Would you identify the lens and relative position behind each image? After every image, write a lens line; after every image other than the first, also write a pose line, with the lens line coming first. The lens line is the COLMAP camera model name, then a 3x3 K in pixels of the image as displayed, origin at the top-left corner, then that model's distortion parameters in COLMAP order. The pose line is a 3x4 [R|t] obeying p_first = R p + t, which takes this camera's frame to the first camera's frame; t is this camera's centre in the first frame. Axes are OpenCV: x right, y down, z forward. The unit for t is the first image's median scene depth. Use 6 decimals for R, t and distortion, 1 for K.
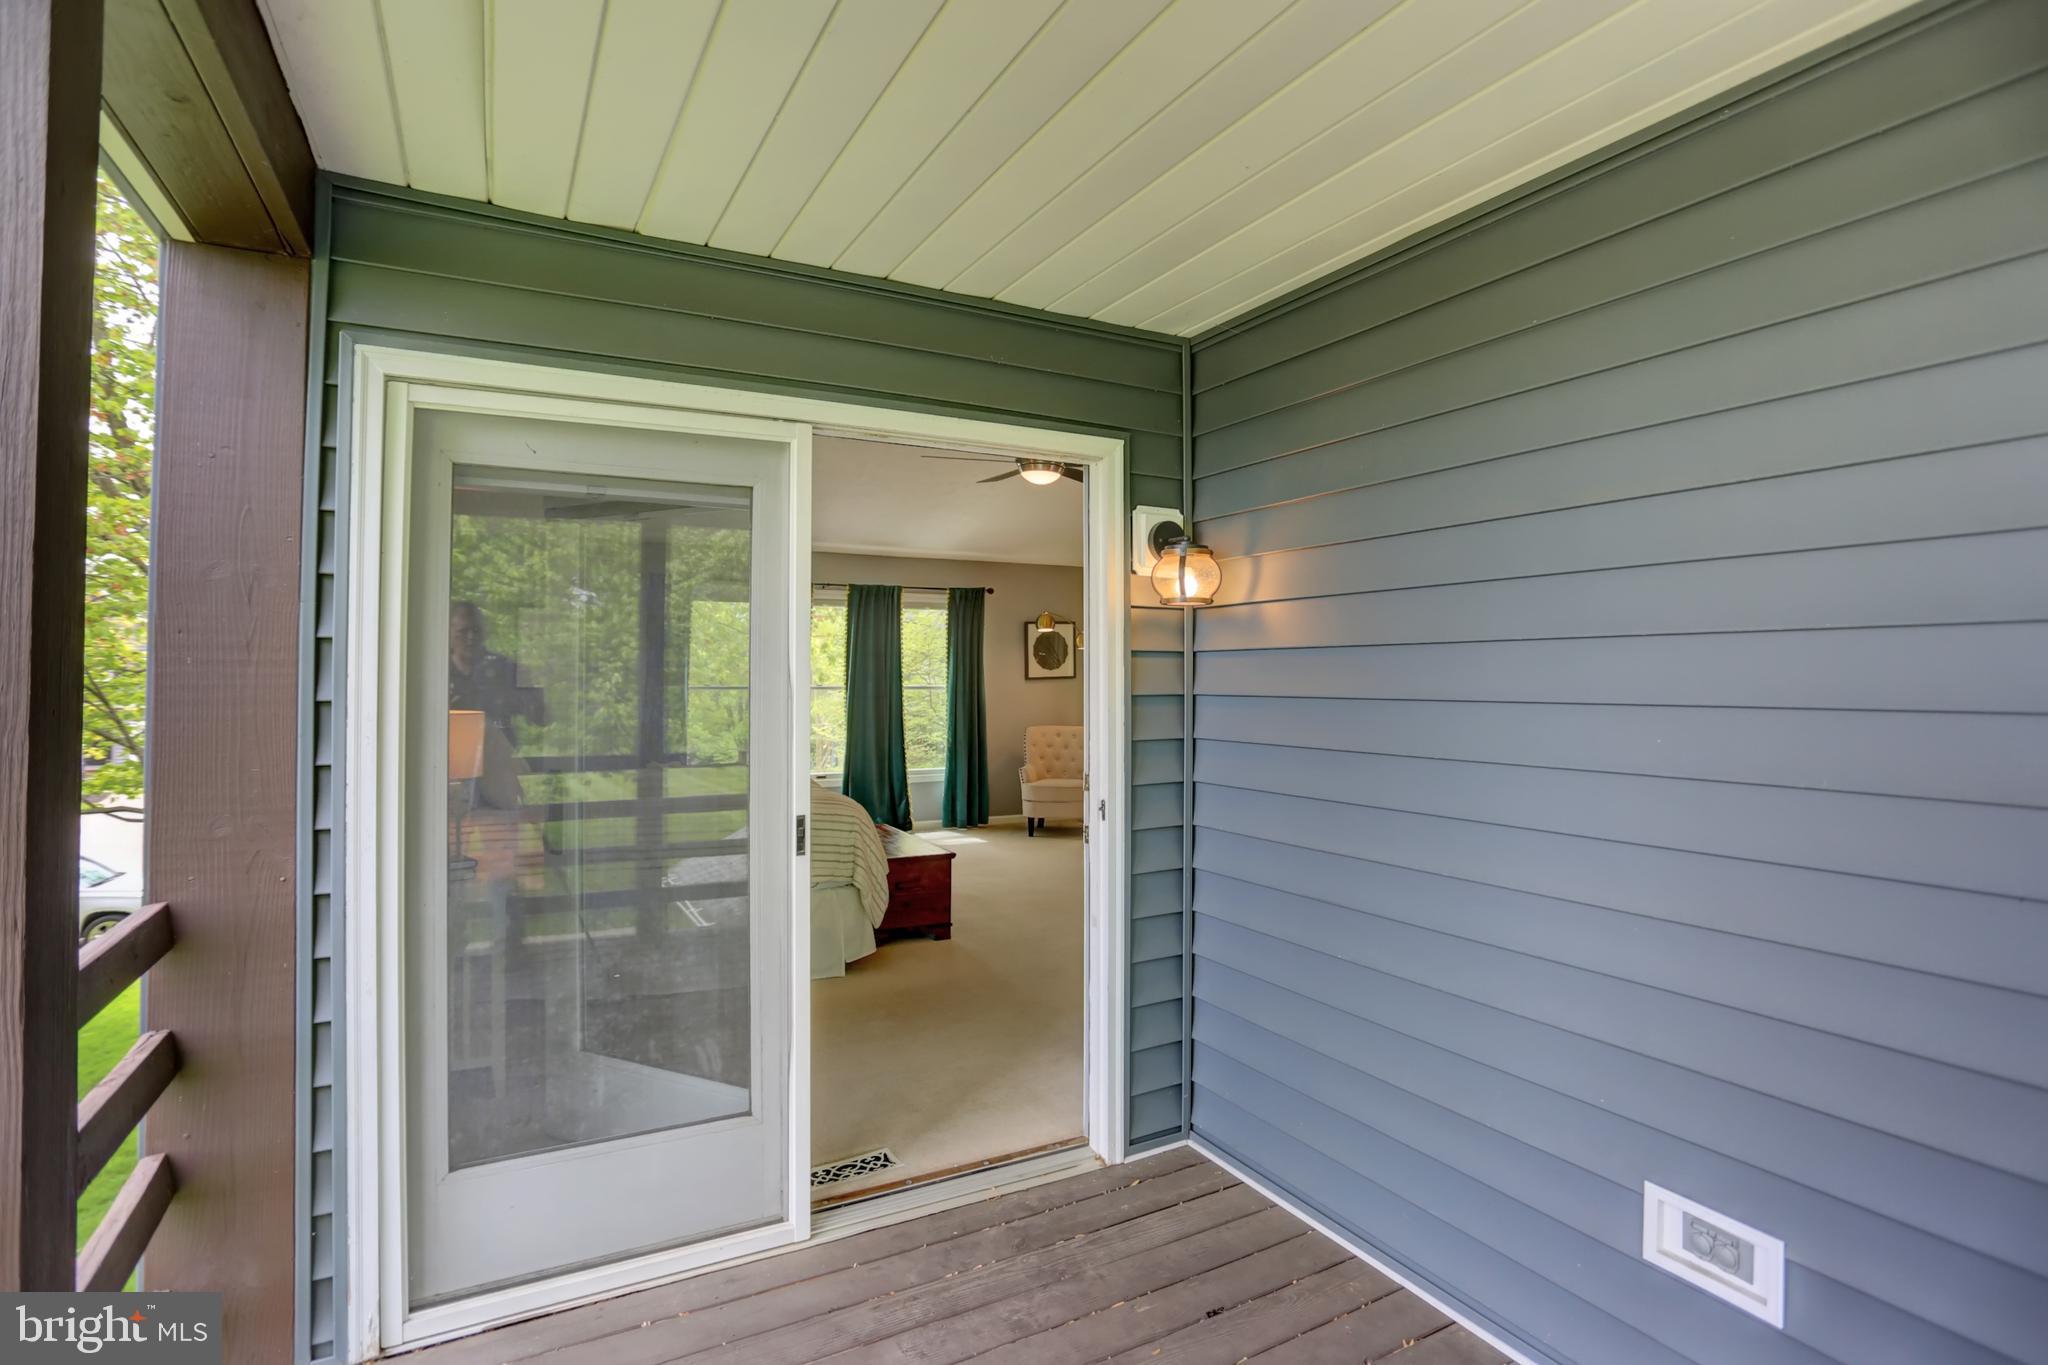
lens RADIAL K [[1045.0, 0, 1024.0], [0, 1045.0, 682.5], [0, 0, 1]] dist [-0.002446, 0.000119]
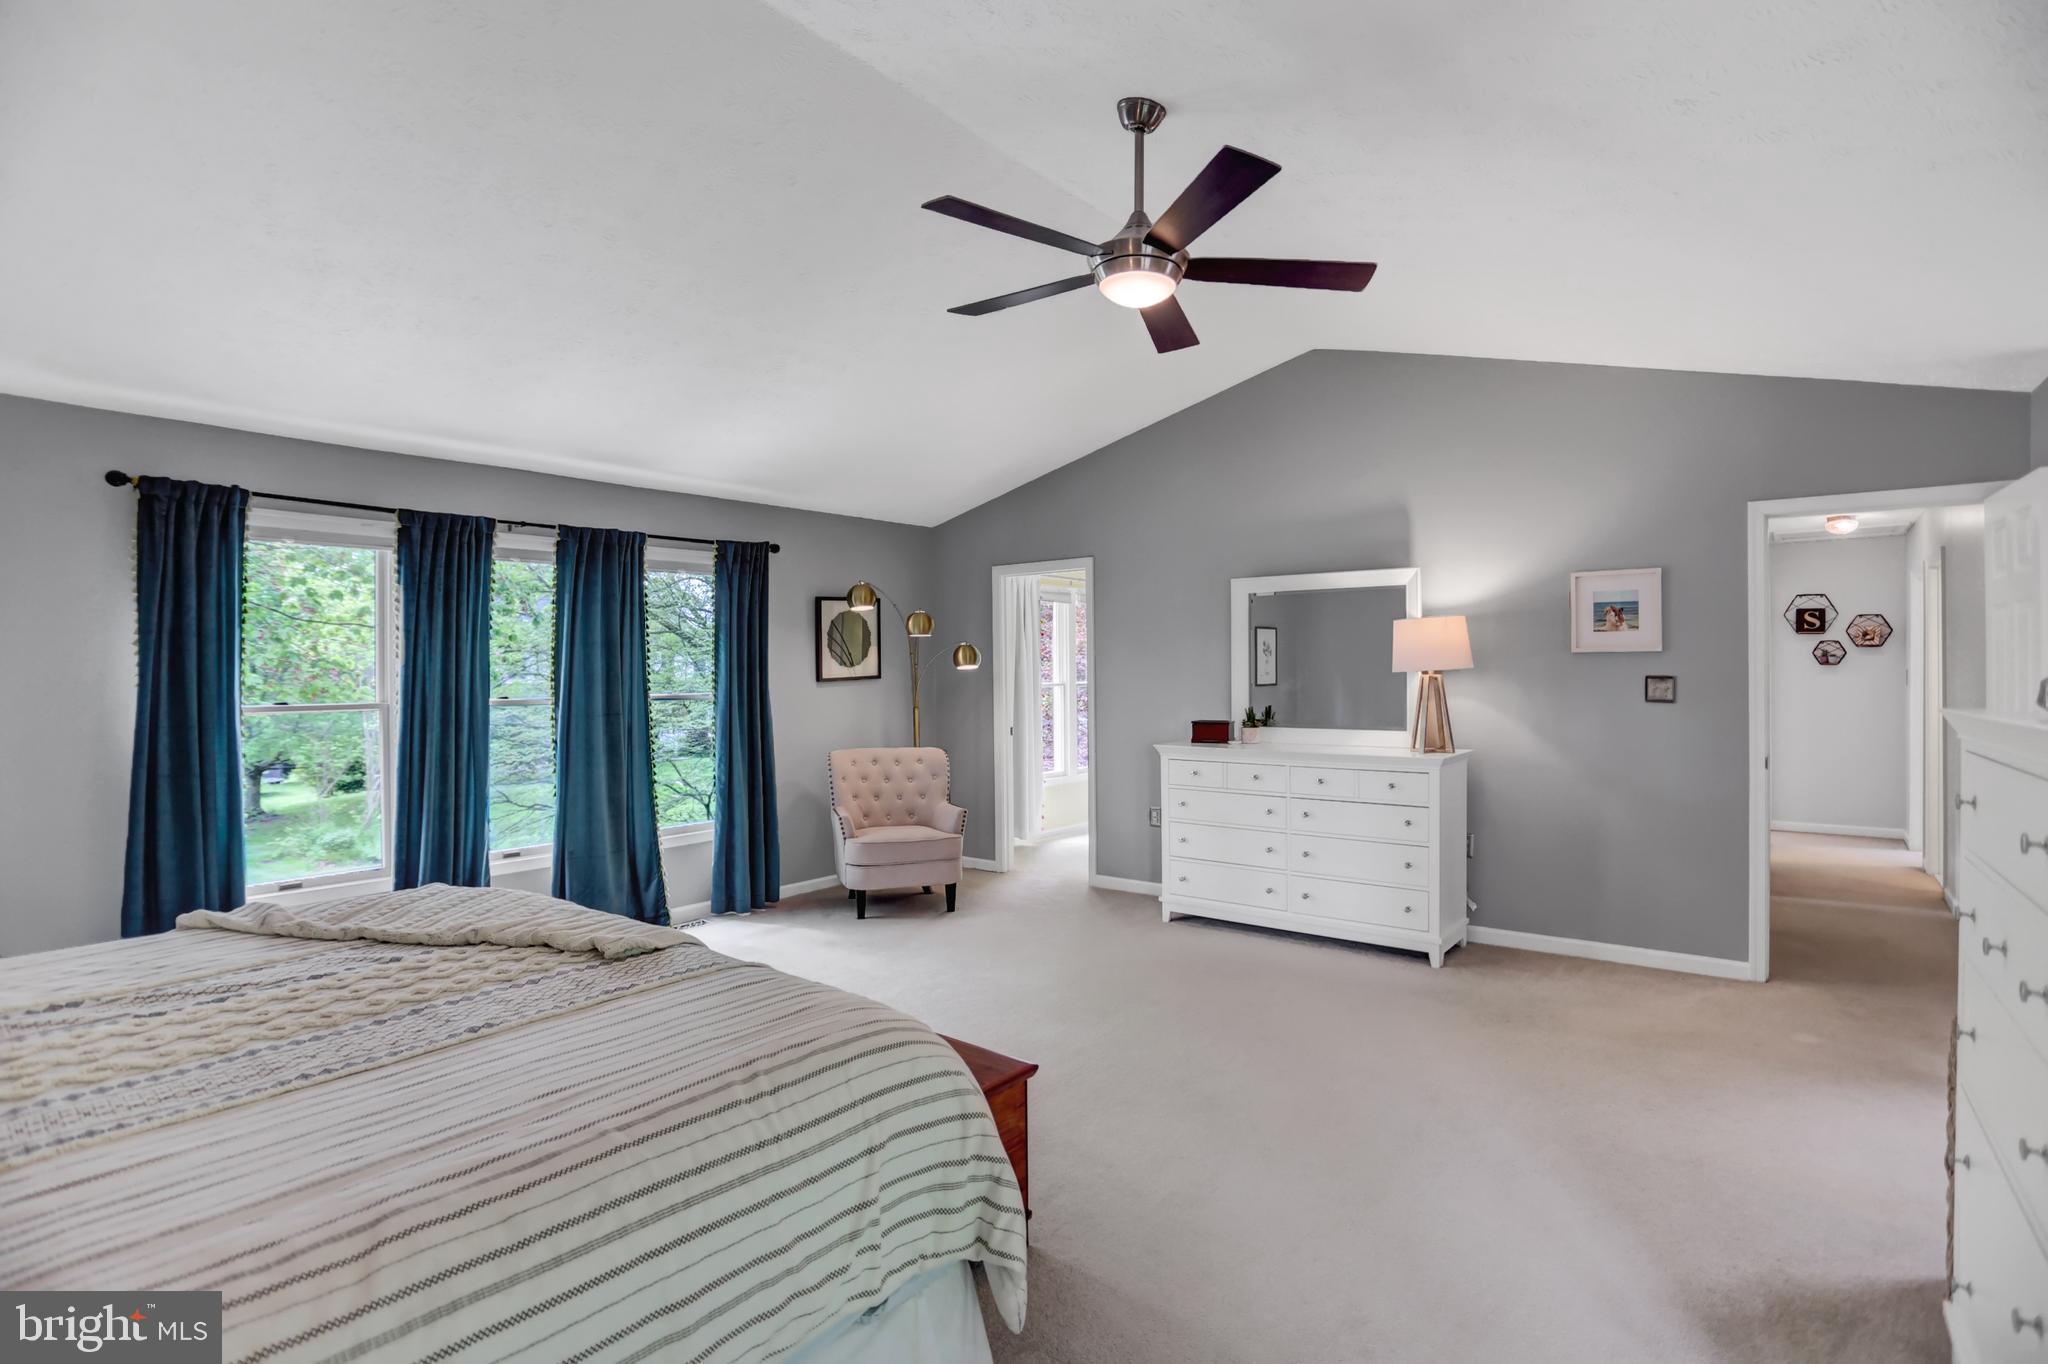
lens RADIAL K [[1045.0, 0, 1024.0], [0, 1045.0, 682.0], [0, 0, 1]] dist [-0.002446, 0.000119]
pose [[0.923529, -0.011711, 0.383350, -0.143824], [0.011145, 0.999931, 0.003697, -0.003890], [-0.383367, 0.000858, 0.923596, 0.331503]]
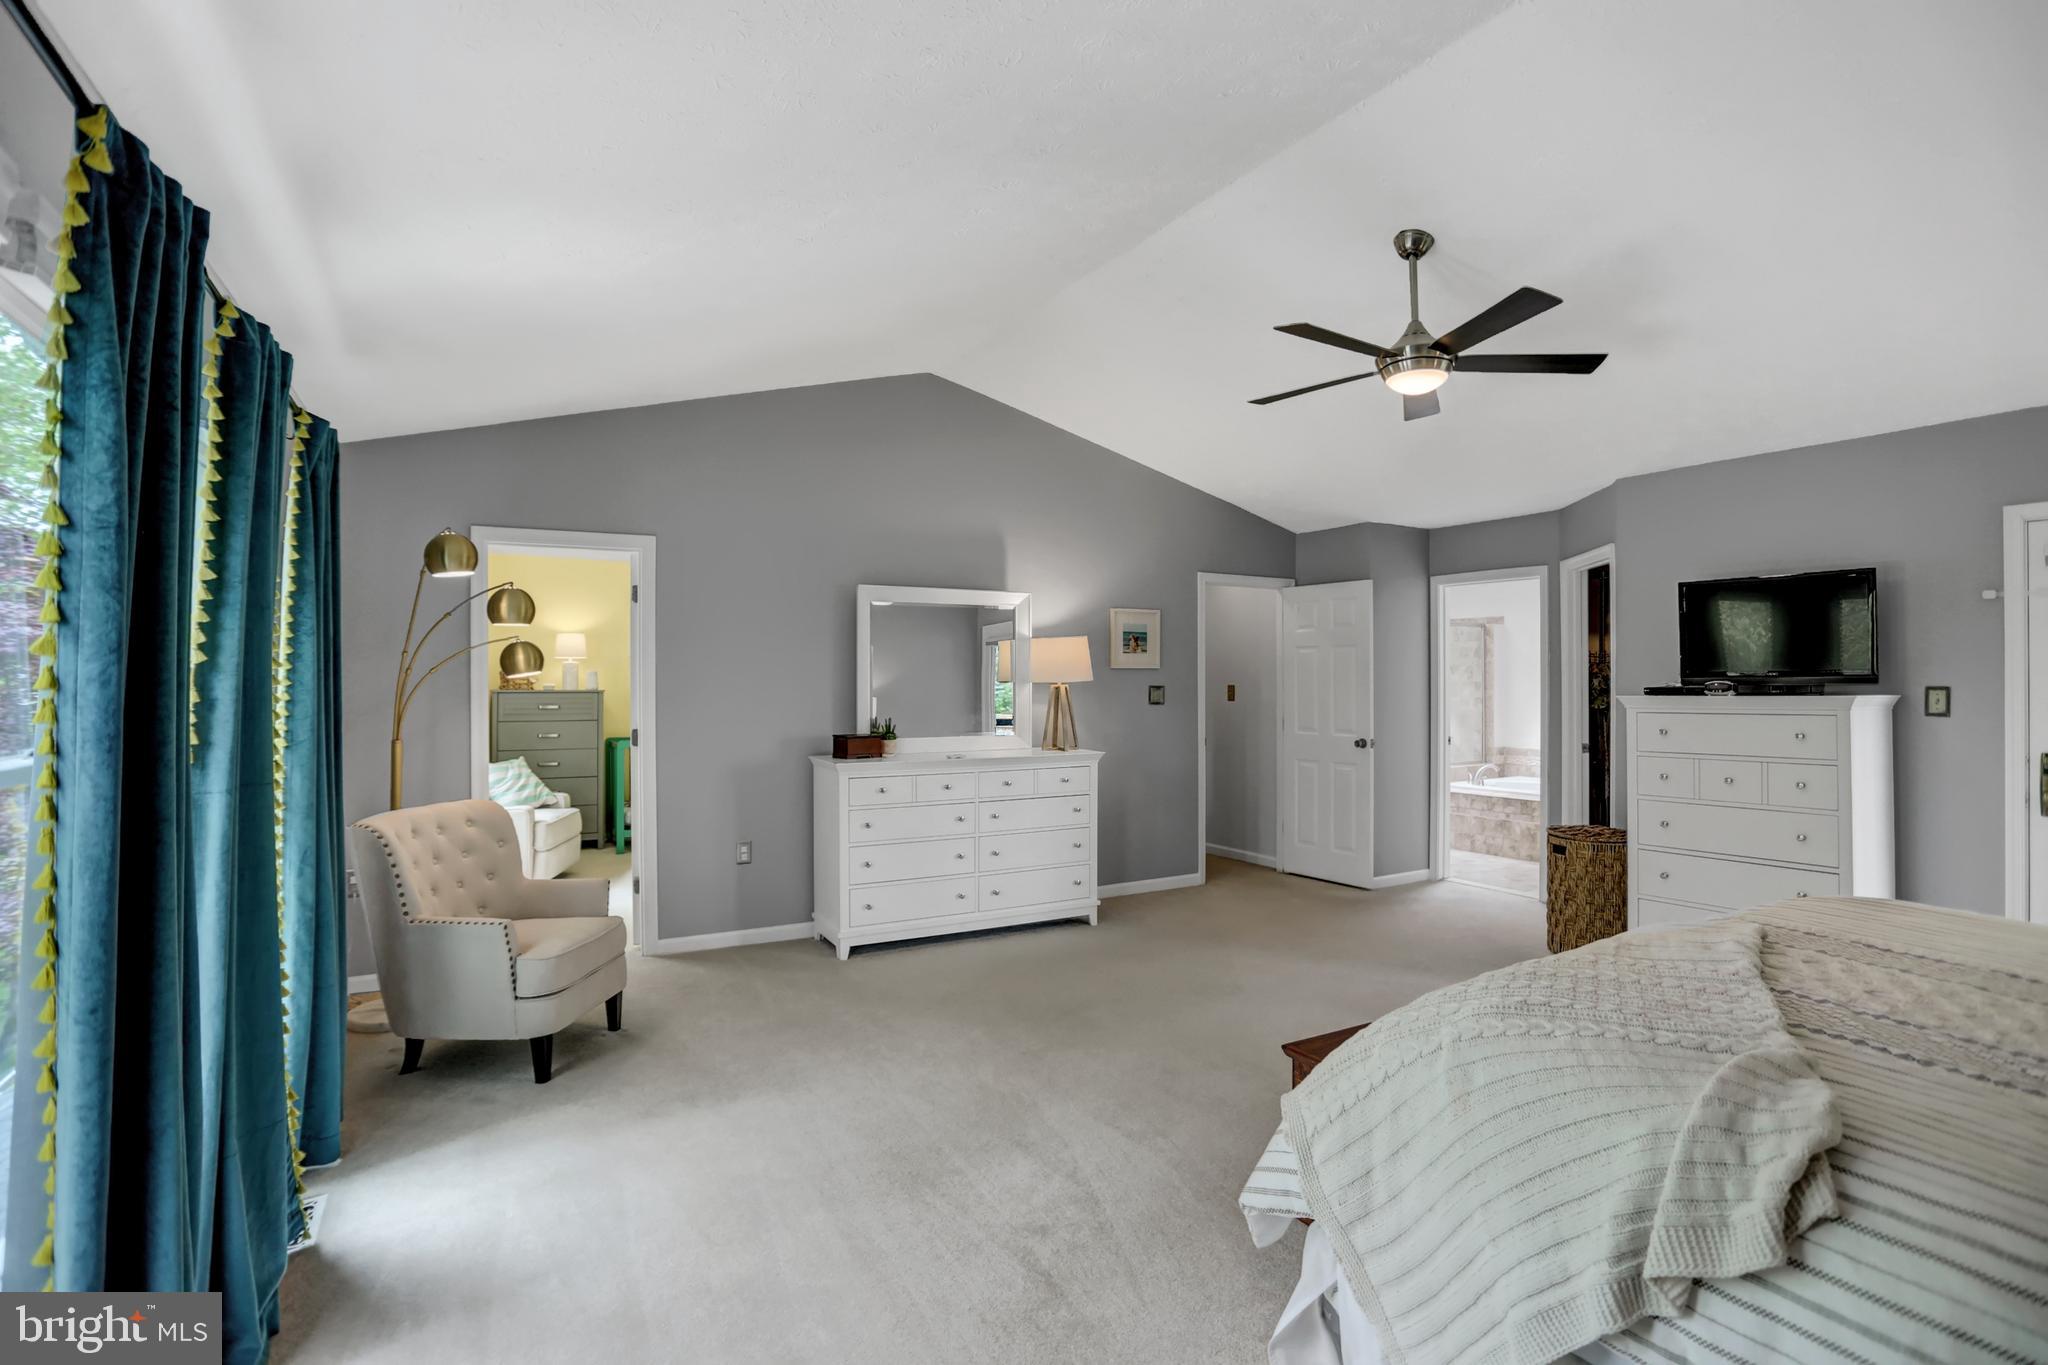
lens RADIAL K [[1045.0, 0, 1024.0], [0, 1045.0, 682.5], [0, 0, 1]] dist [-0.002446, 0.000119]
pose [[-0.005415, -0.000026, 0.999985, -0.395495], [0.014183, 0.999899, 0.000103, -0.005263], [-0.999885, 0.014184, -0.005414, 0.789803]]
